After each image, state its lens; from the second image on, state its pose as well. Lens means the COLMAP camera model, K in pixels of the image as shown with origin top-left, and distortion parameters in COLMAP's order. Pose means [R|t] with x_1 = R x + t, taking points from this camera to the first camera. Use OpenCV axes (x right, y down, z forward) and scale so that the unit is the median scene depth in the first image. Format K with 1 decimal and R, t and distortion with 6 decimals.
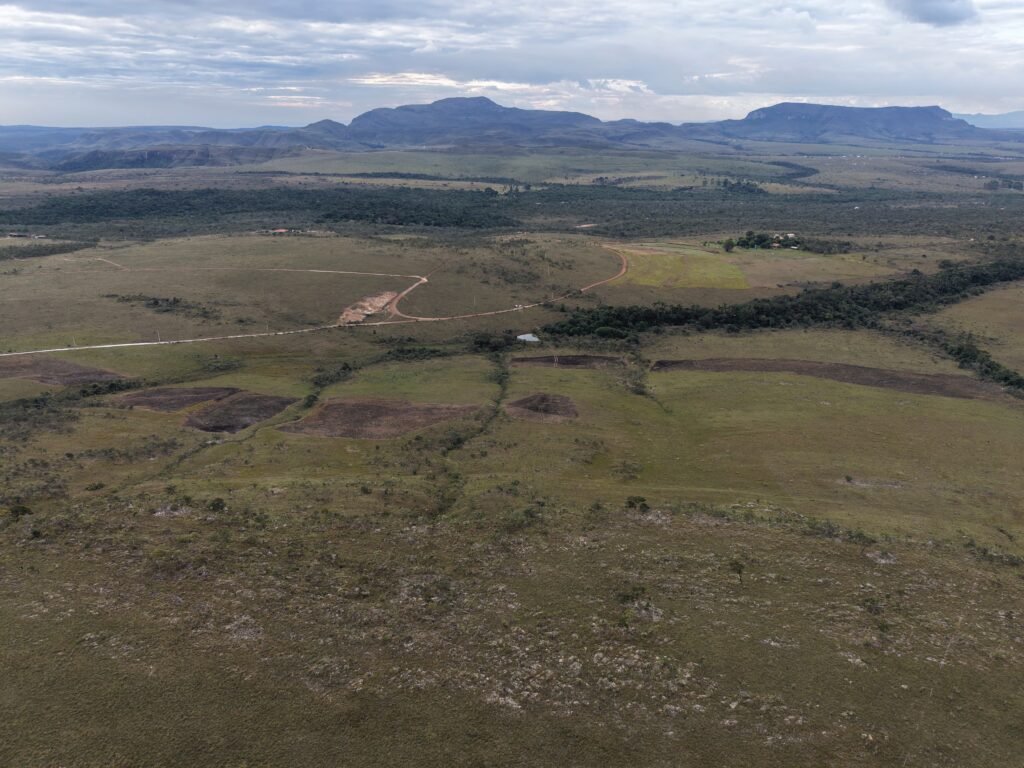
lens RADIAL K [[684.0, 0, 501.3], [0, 684.0, 395.4], [0, 0, 1]] dist [0.015733, -0.012742]
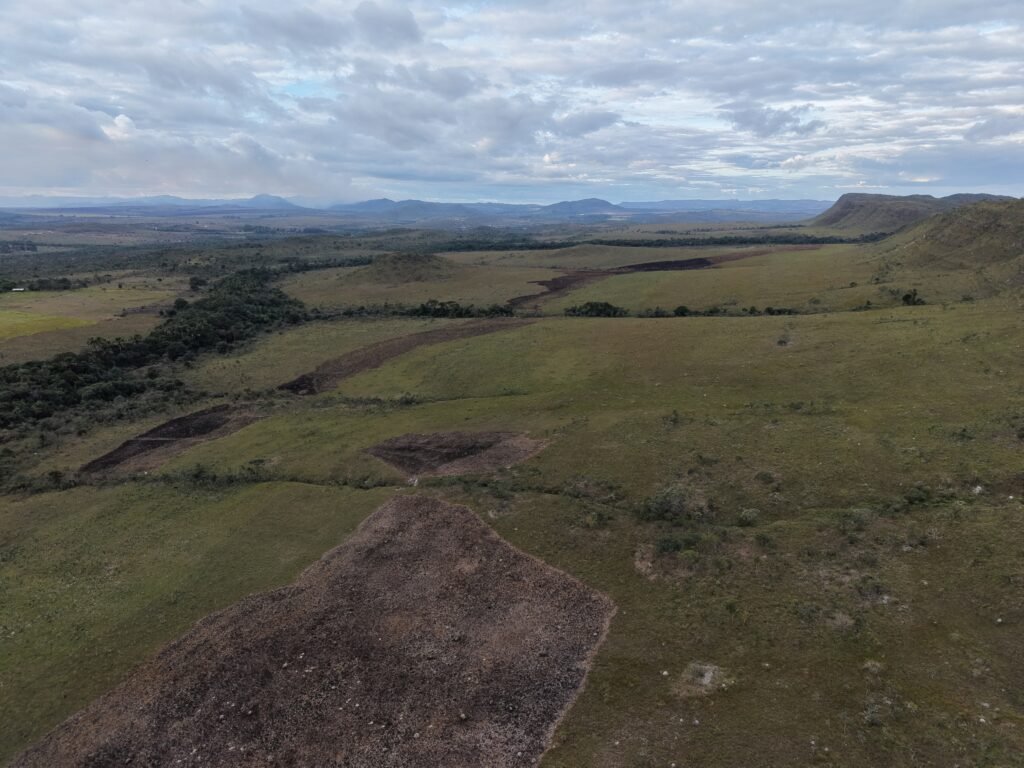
lens RADIAL K [[684.0, 0, 510.8], [0, 684.0, 406.0], [0, 0, 1]] dist [0.015733, -0.012742]
pose [[0.230753, -0.273726, 0.933717, -0.085027], [0.371963, 0.911544, 0.175301, -0.018375], [-0.899109, 0.306857, 0.312158, 0.173204]]
